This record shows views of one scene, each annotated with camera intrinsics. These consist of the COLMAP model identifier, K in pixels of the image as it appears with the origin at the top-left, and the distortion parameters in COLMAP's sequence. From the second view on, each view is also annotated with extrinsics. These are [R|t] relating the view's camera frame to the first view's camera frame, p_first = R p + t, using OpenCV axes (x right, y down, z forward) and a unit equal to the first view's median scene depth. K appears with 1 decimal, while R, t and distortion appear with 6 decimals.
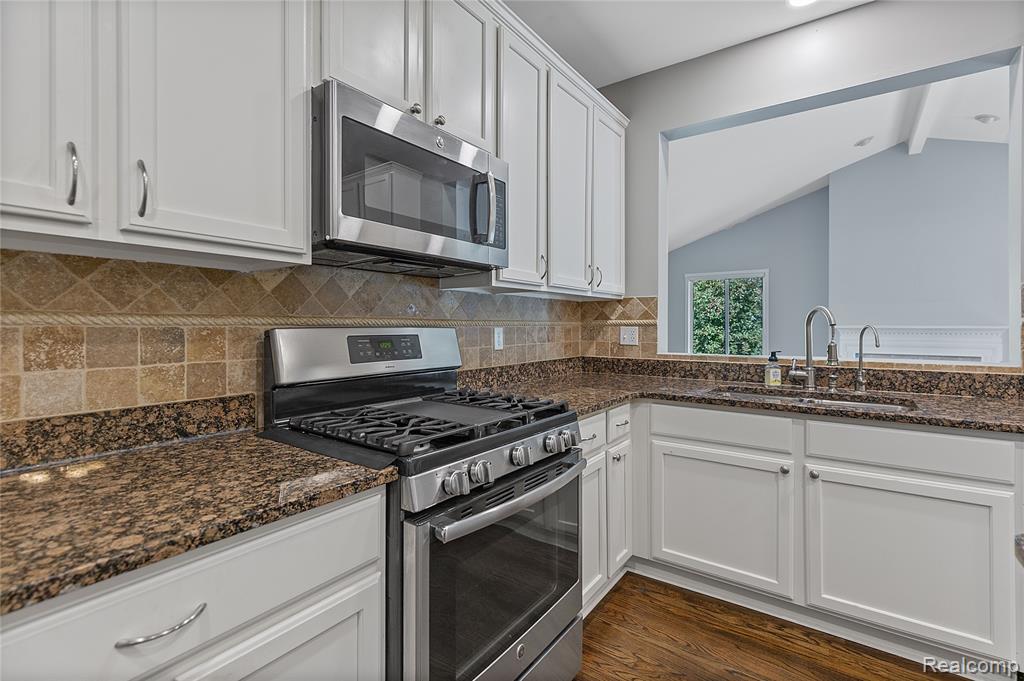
lens RADIAL K [[469.0, 0, 513.6], [0, 469.0, 331.2], [0, 0, 1]] dist [0.001766, 0.000252]
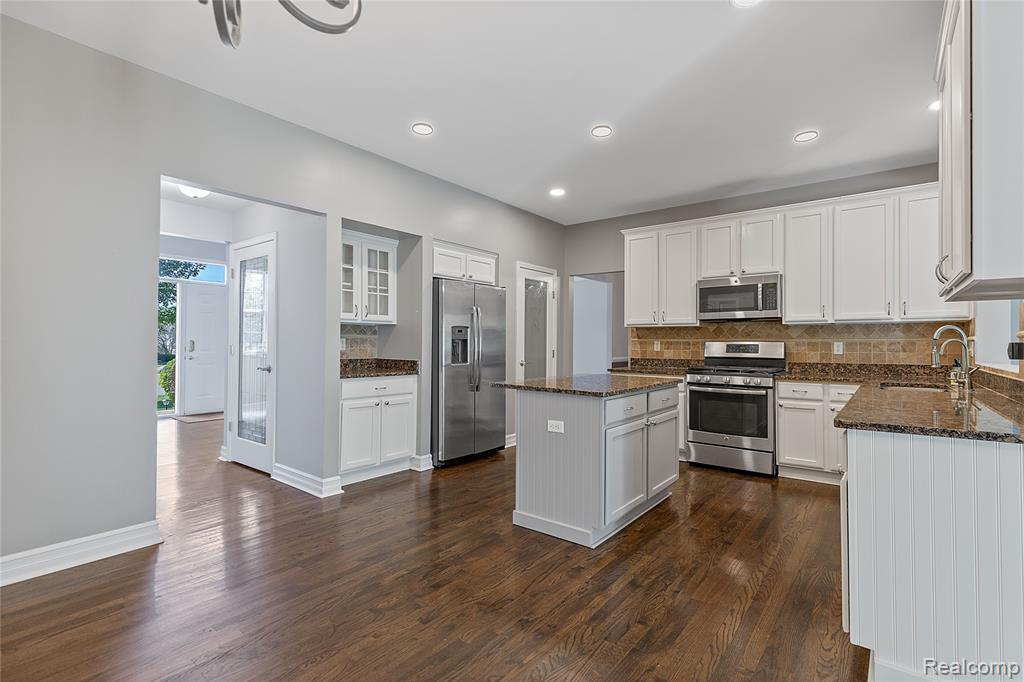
lens RADIAL K [[469.0, 0, 513.9], [0, 469.0, 338.5], [0, 0, 1]] dist [0.001766, 0.000252]
pose [[-0.053926, -0.006051, -0.998527, 2.531158], [-0.012936, 0.999902, -0.005361, 0.004969], [0.998461, 0.012628, -0.053999, -0.243049]]
